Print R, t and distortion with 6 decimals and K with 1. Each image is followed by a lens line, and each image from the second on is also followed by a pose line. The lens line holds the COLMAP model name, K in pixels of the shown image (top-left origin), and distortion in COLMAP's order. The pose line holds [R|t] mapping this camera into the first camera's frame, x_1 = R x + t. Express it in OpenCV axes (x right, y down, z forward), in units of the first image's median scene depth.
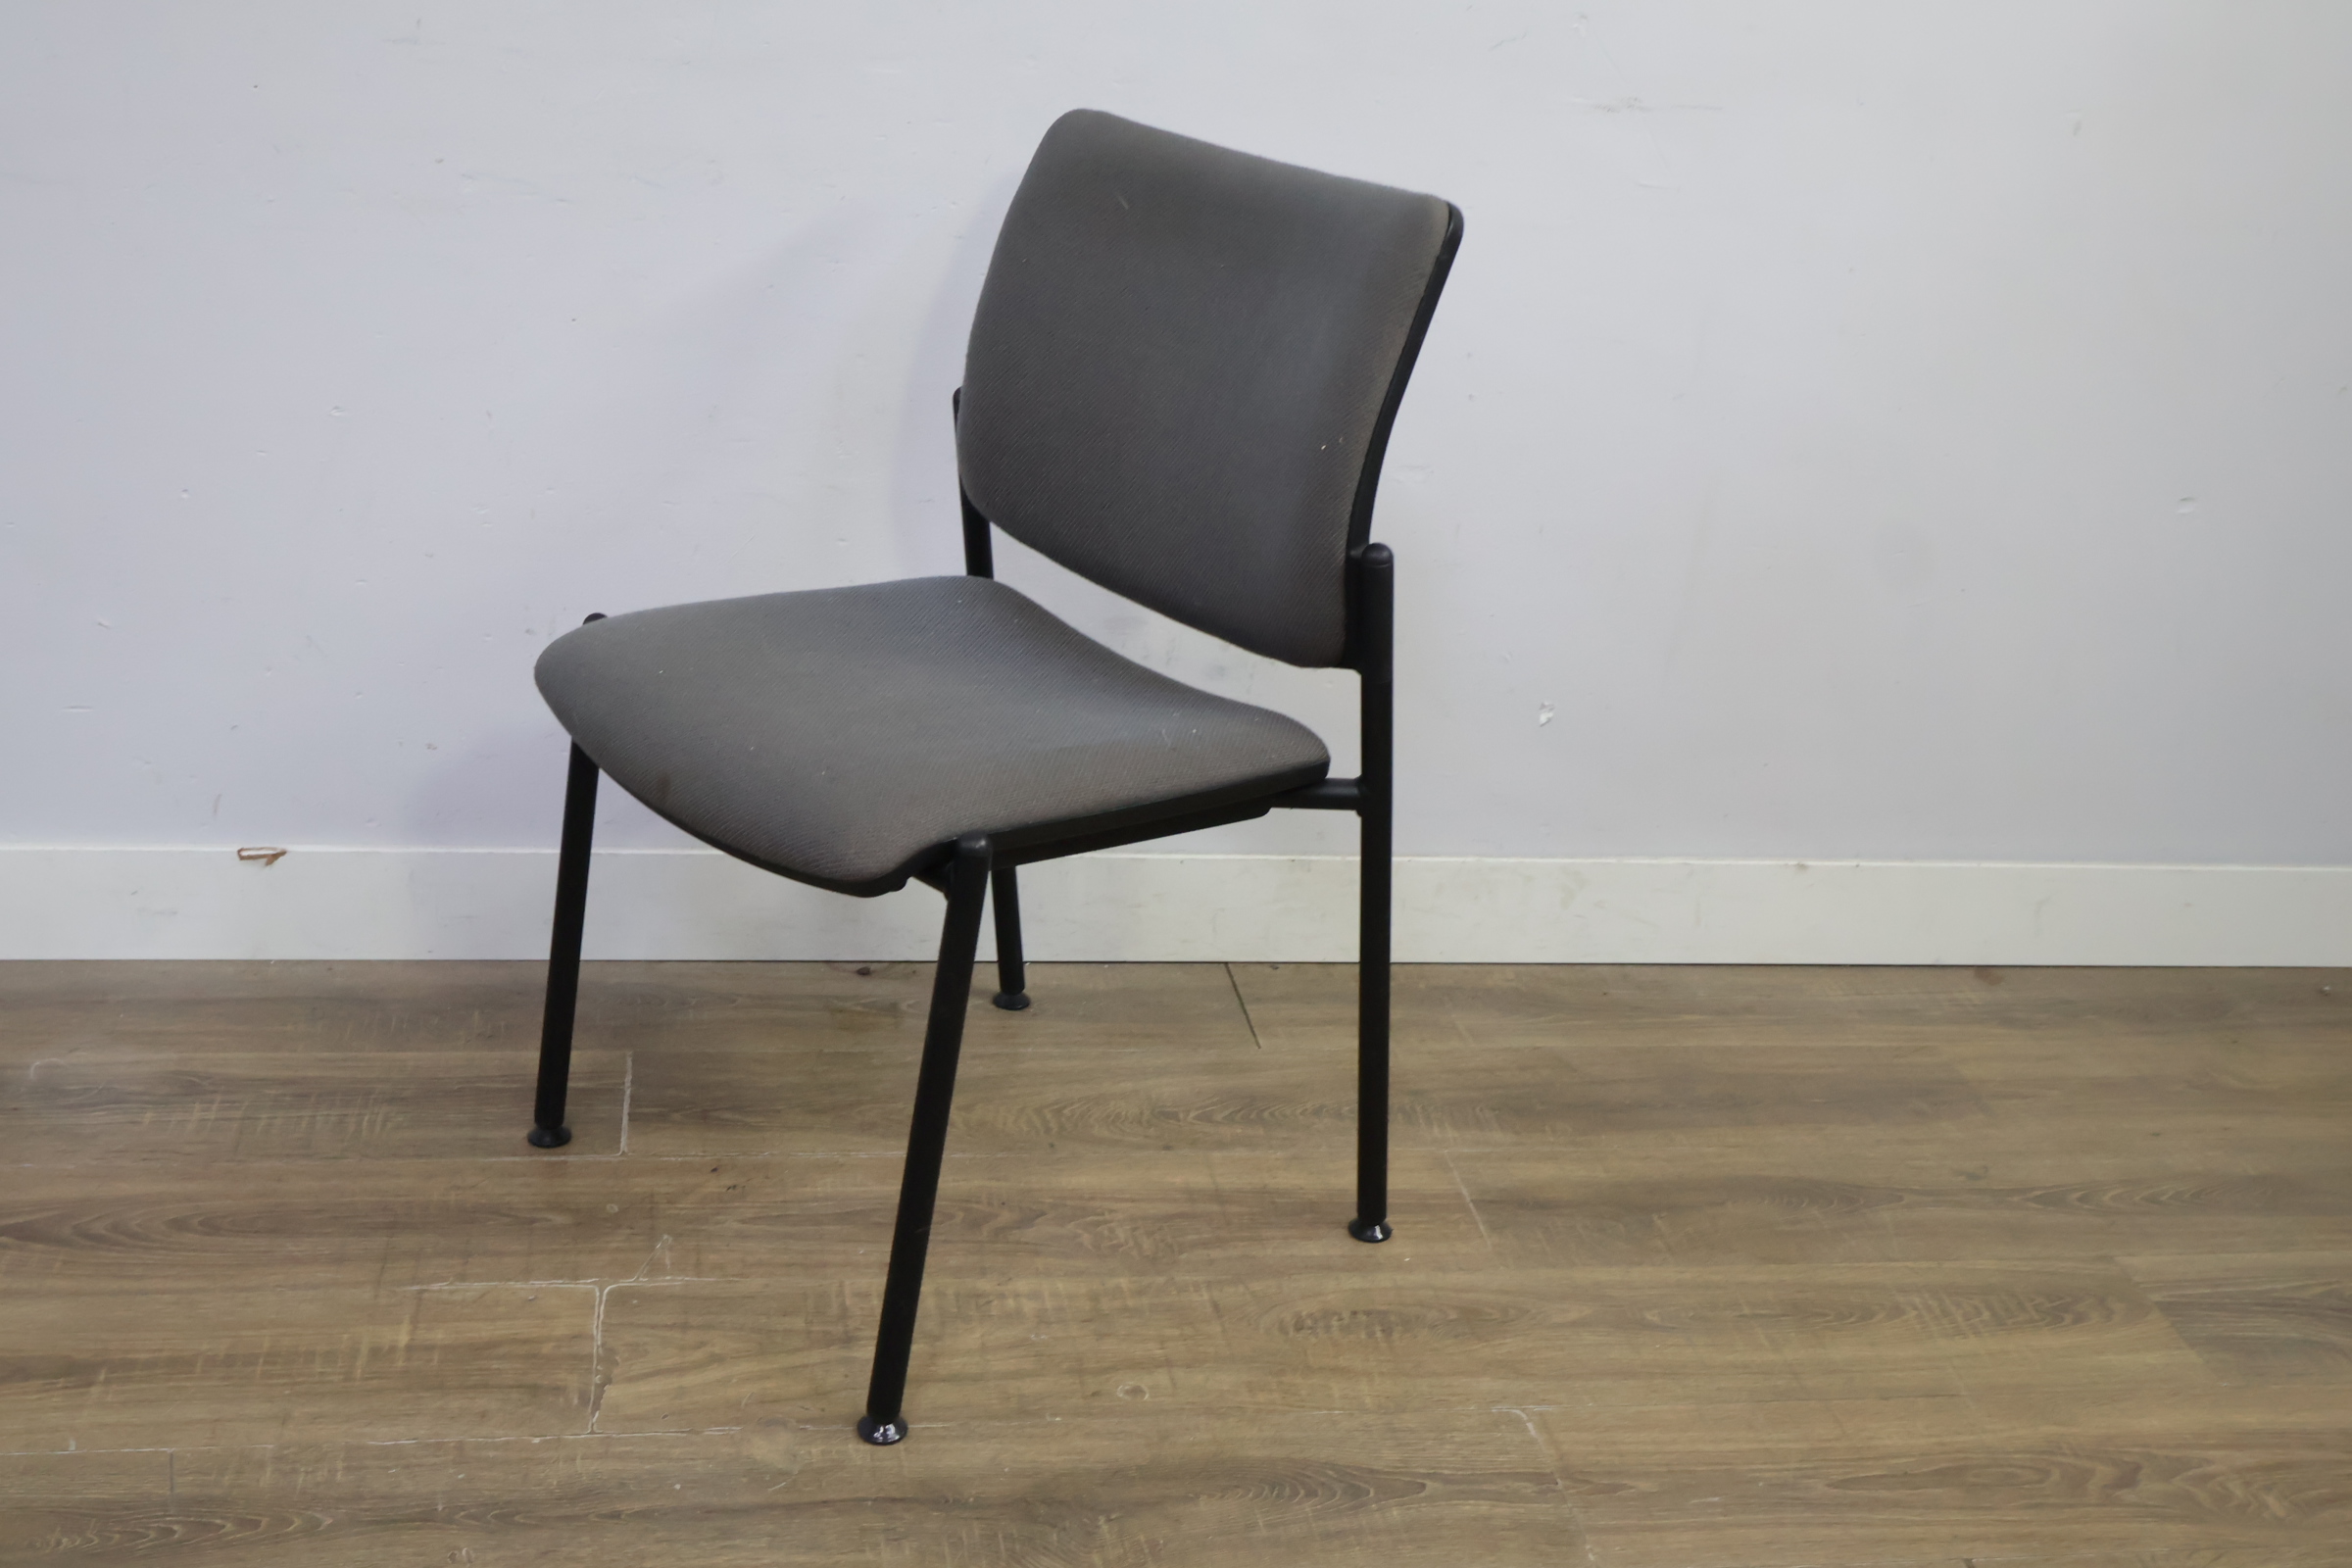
lens RADIAL K [[2669.3, 0, 1161.7], [0, 2669.3, 785.4], [0, 0, 1]] dist [0.002466, 0.000000]
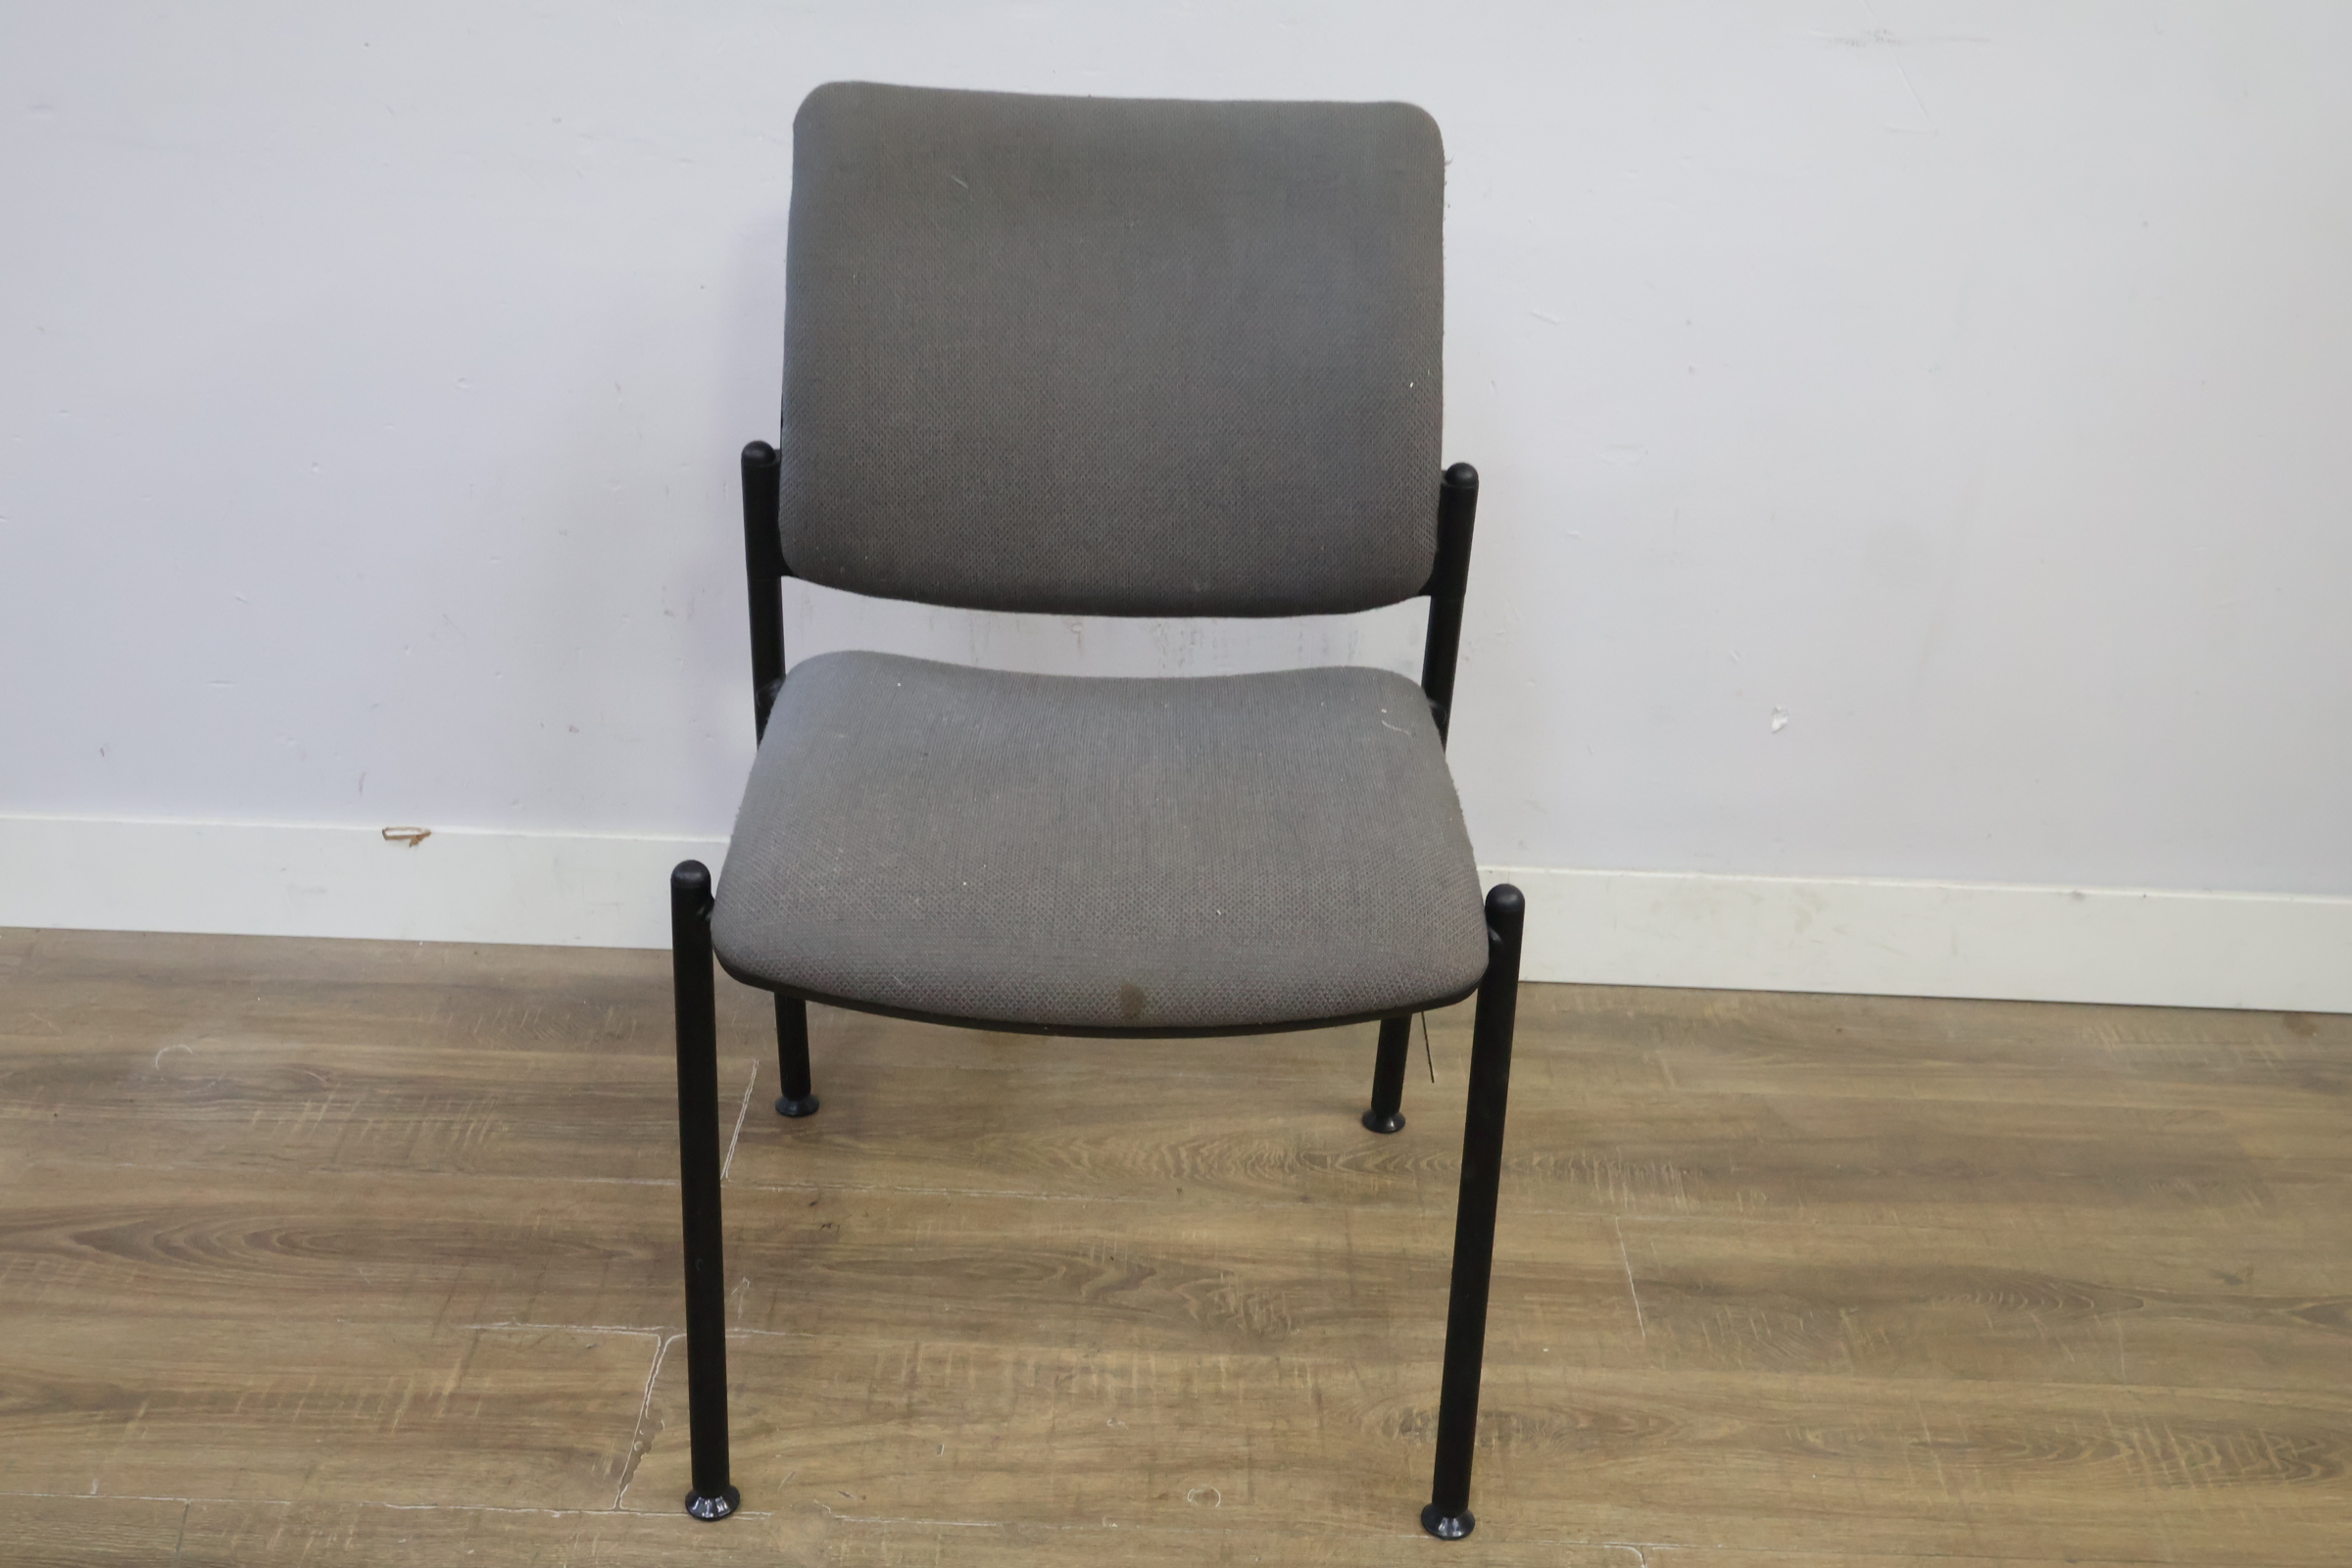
lens RADIAL K [[2669.3, 0, 1169.5], [0, 2669.3, 786.5], [0, 0, 1]] dist [0.002466, 0.000000]
pose [[0.985998, 0.032625, -0.163533, 0.113251], [-0.023565, 0.998094, 0.057042, -0.063908], [0.165082, -0.052390, 0.984887, 0.106208]]
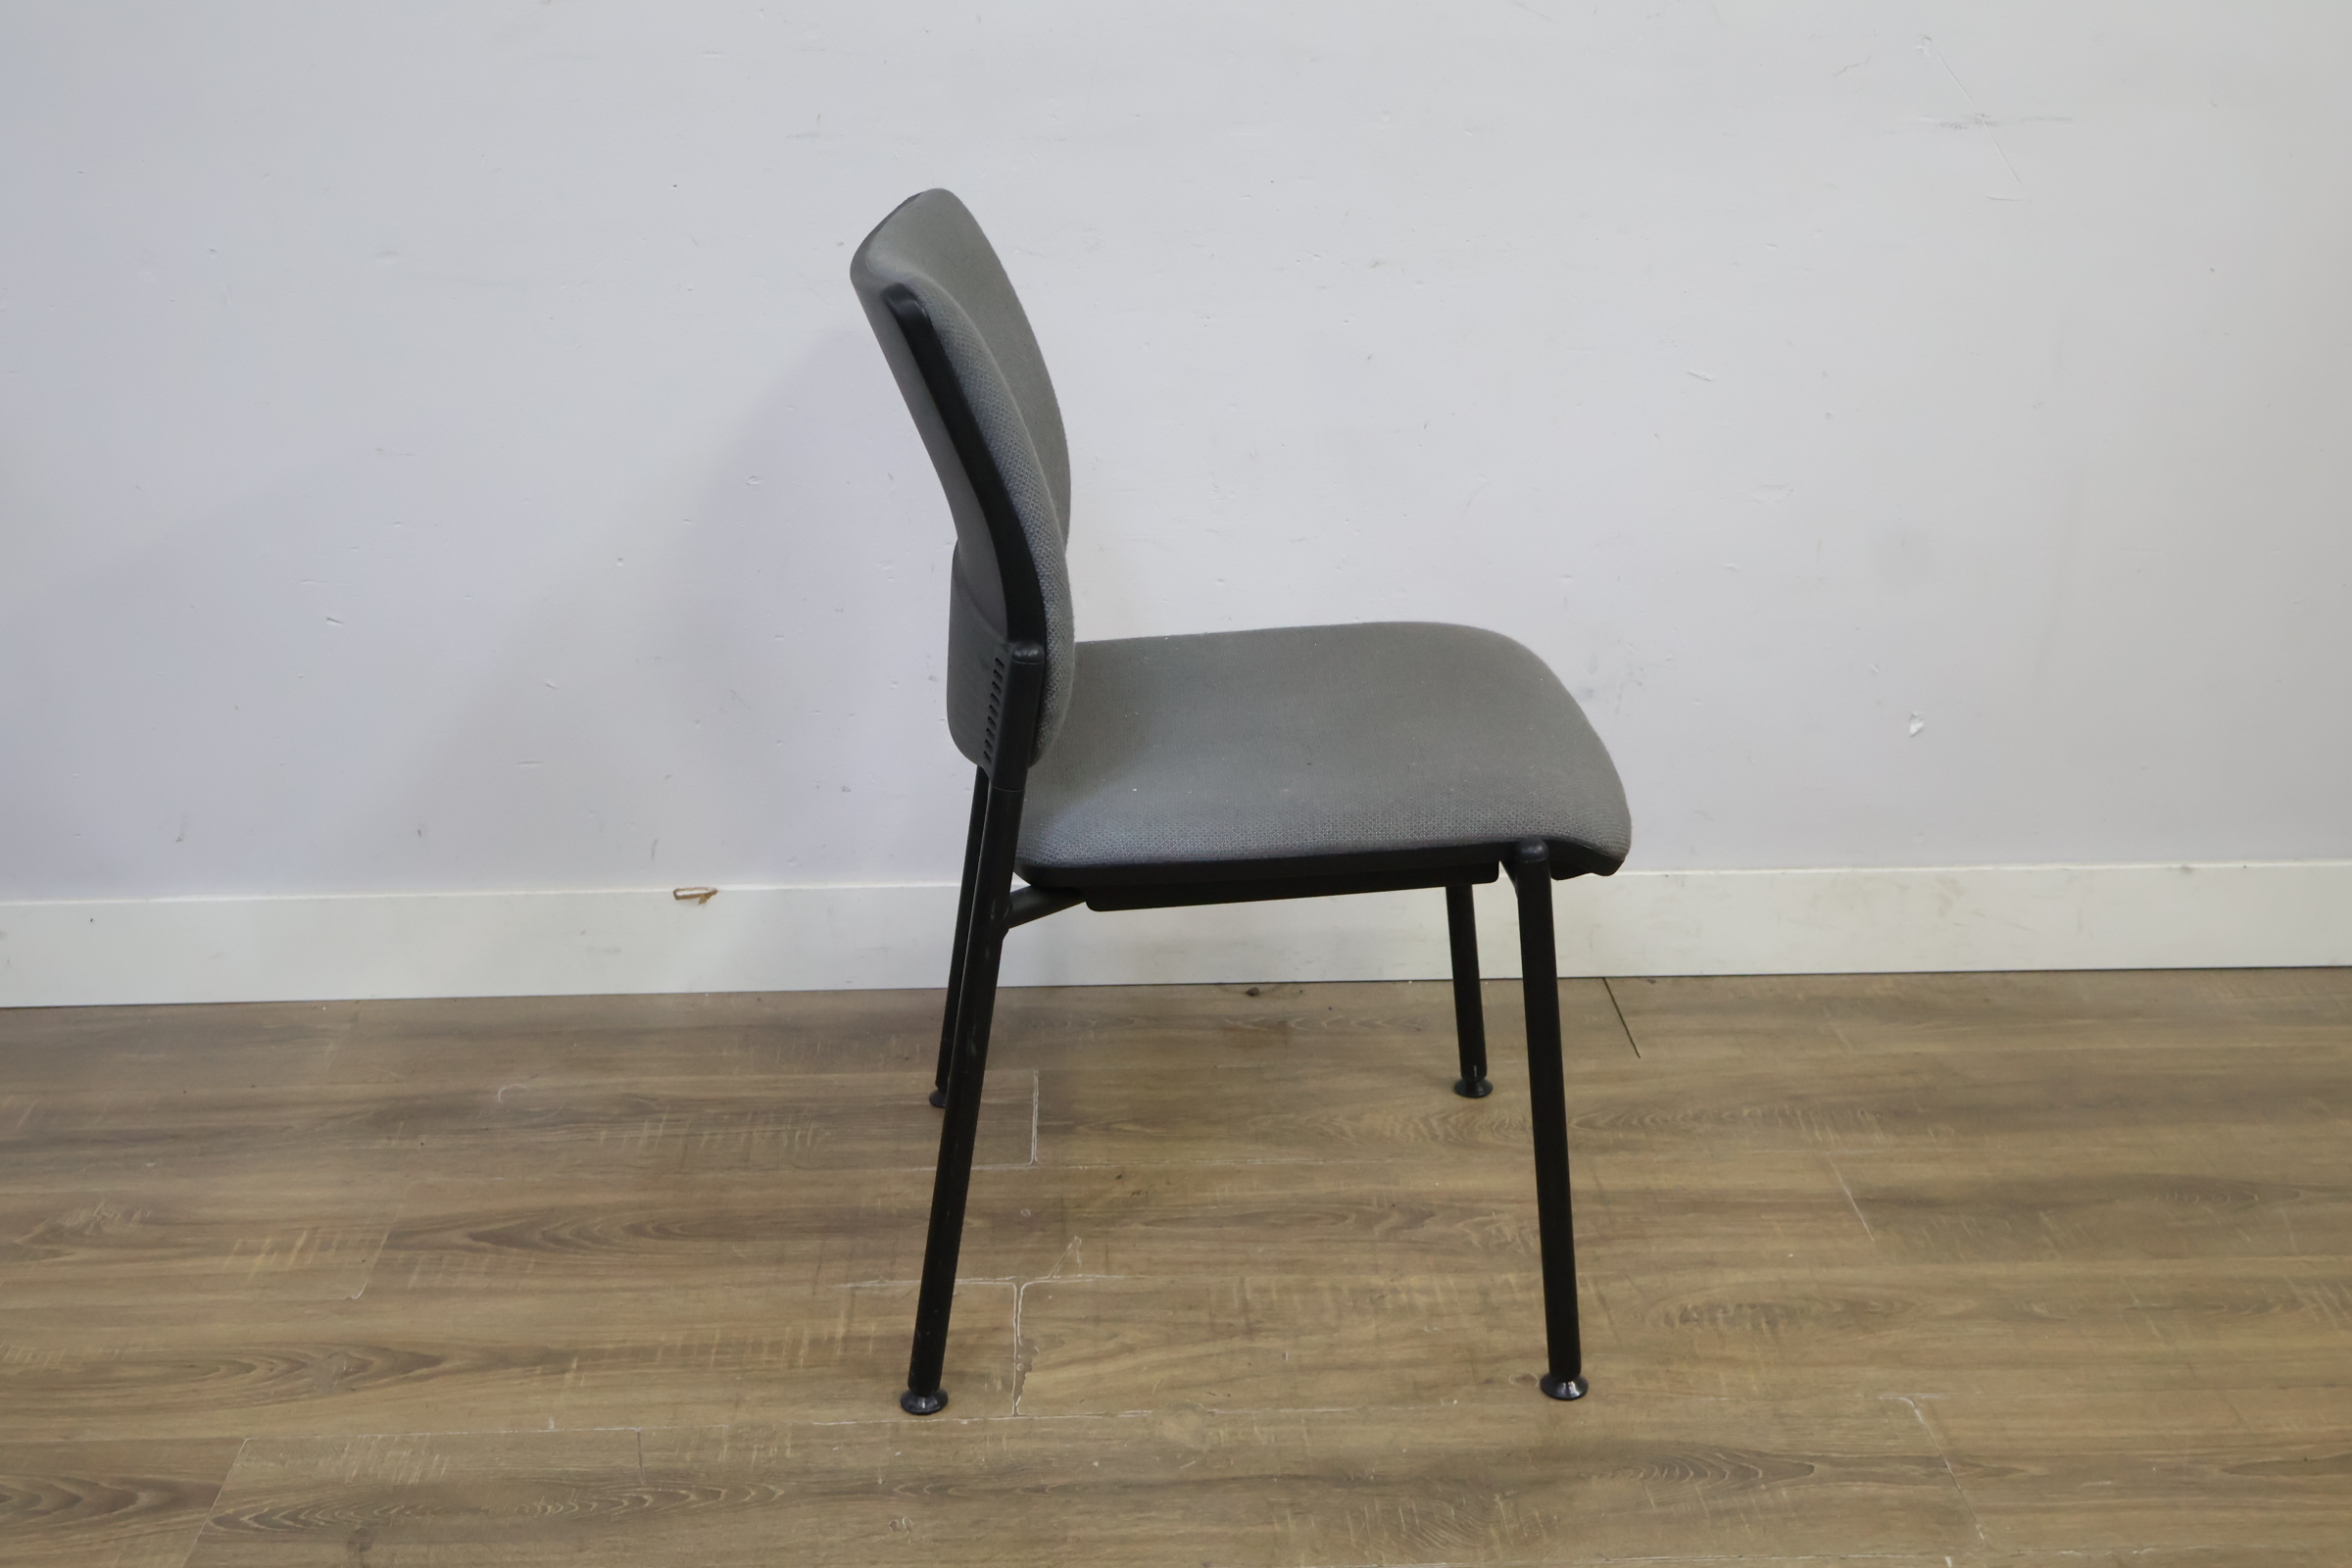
lens RADIAL K [[2674.4, 0, 1177.5], [0, 2674.4, 785.9], [0, 0, 1]] dist [0.008429, 0.000000]
pose [[0.990432, -0.031881, -0.134266, 0.002784], [0.028911, 0.999293, -0.024014, 0.016283], [0.134937, 0.019903, 0.990654, -0.053504]]
